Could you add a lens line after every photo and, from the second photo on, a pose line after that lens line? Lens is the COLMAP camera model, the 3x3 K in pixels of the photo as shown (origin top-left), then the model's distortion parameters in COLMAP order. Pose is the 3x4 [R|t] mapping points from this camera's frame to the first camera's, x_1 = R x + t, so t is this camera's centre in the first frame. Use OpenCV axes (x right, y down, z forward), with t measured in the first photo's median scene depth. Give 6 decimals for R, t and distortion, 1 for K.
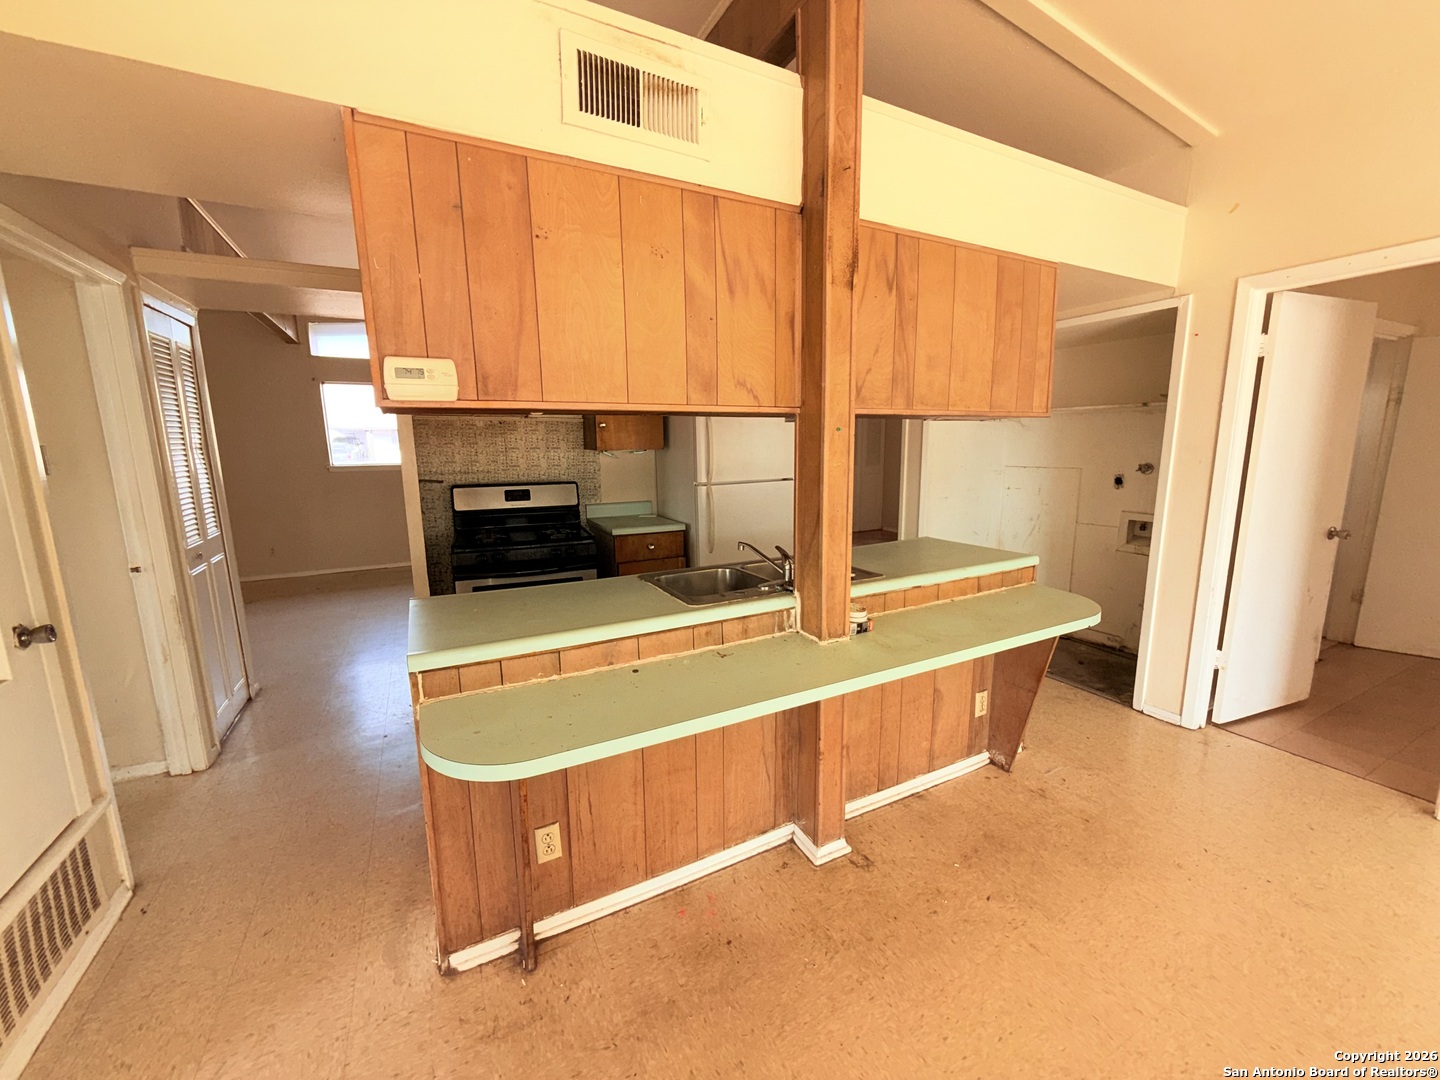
lens RADIAL K [[575.4, 0, 725.7], [0, 575.4, 538.9], [0, 0, 1]] dist [-0.003474, 0.003958]
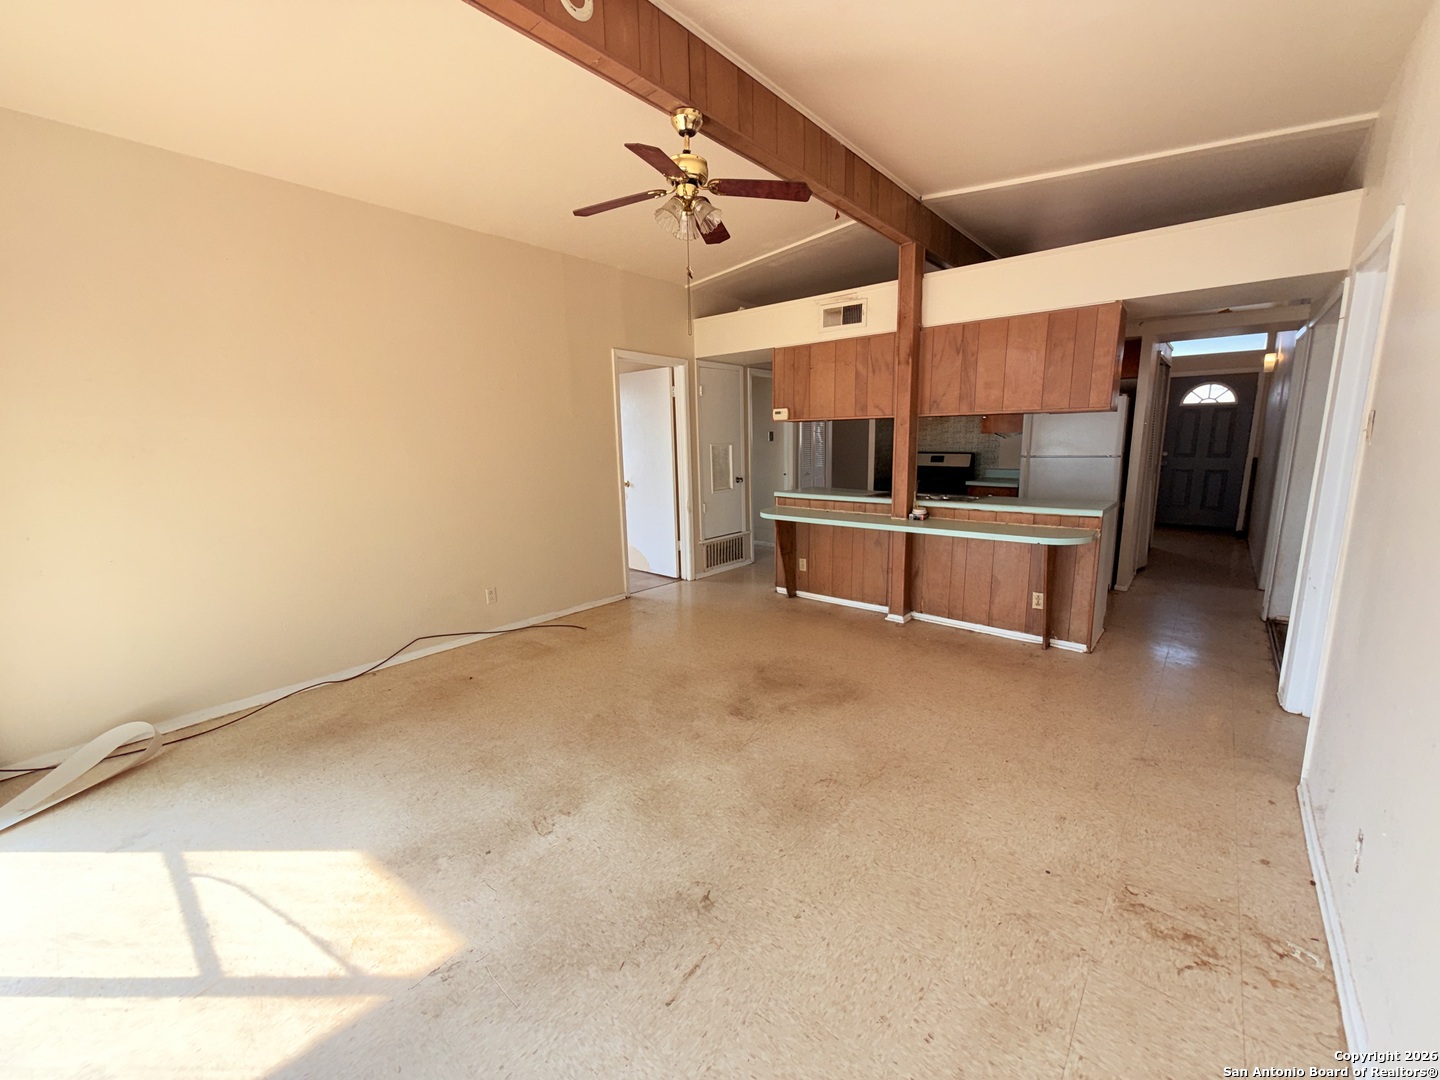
lens RADIAL K [[575.4, 0, 725.7], [0, 575.4, 538.9], [0, 0, 1]] dist [-0.003474, 0.003958]
pose [[0.373548, 0.167982, -0.912274, 1.805708], [-0.140238, 0.982389, 0.123470, 0.064999], [0.916949, 0.081814, 0.390528, -0.444870]]
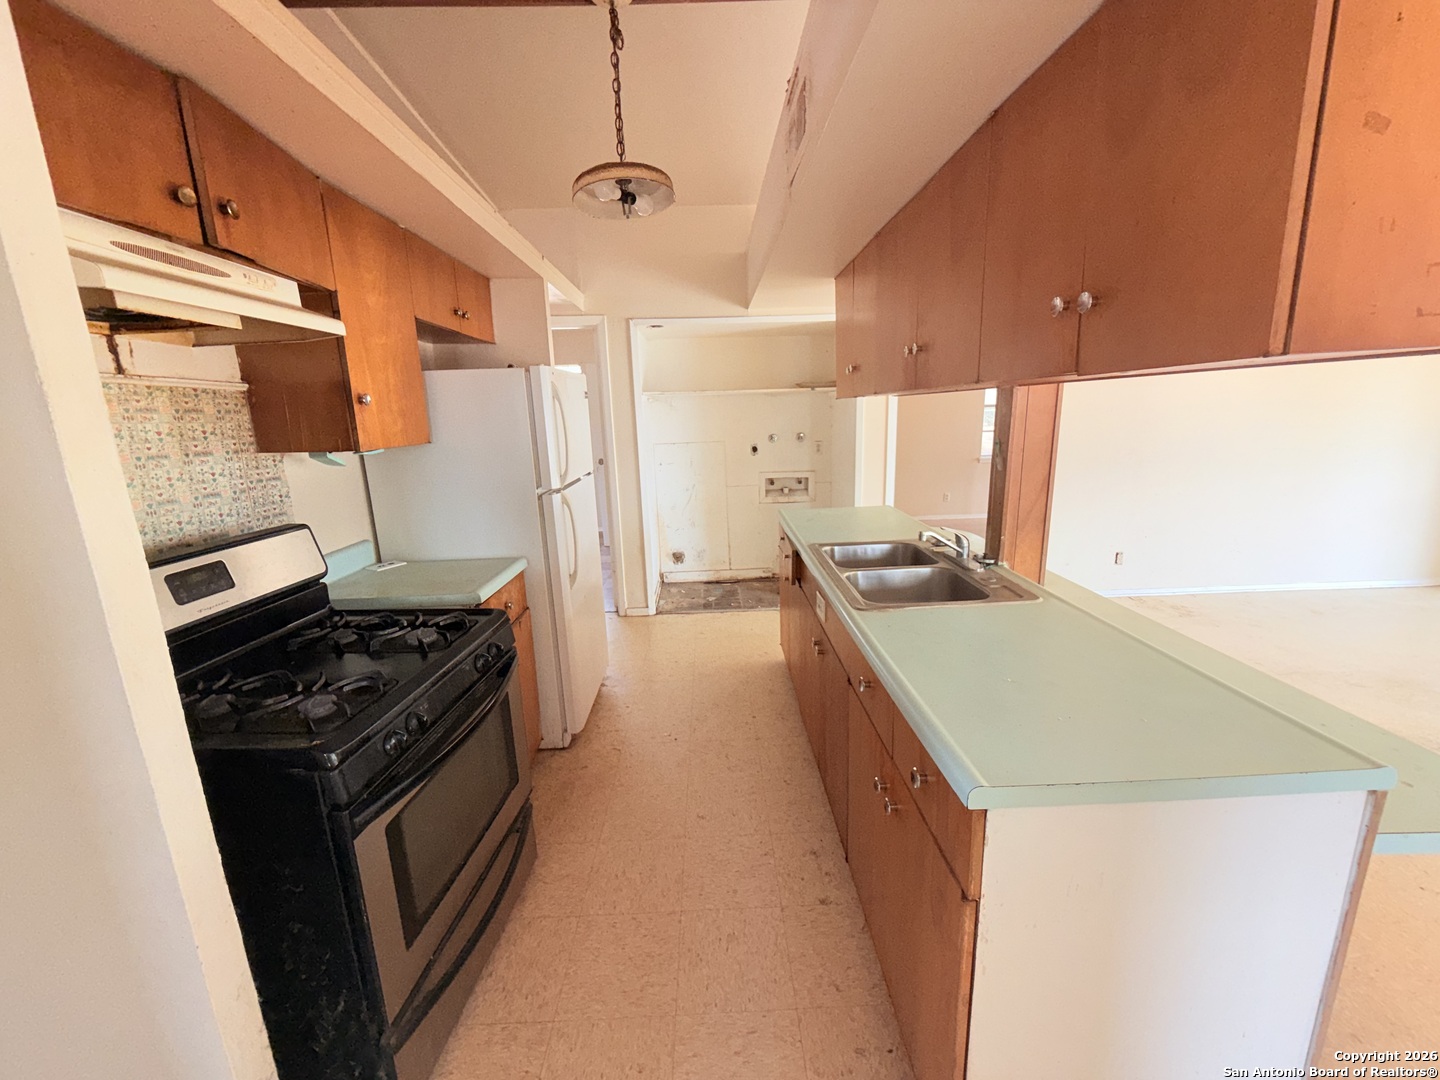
lens RADIAL K [[575.4, 0, 725.7], [0, 575.4, 538.9], [0, 0, 1]] dist [-0.003474, 0.003958]
pose [[0.439818, -0.198414, 0.875895, -0.934501], [0.176948, 0.975317, 0.132084, -0.160780], [-0.880483, 0.096895, 0.464071, 0.901375]]
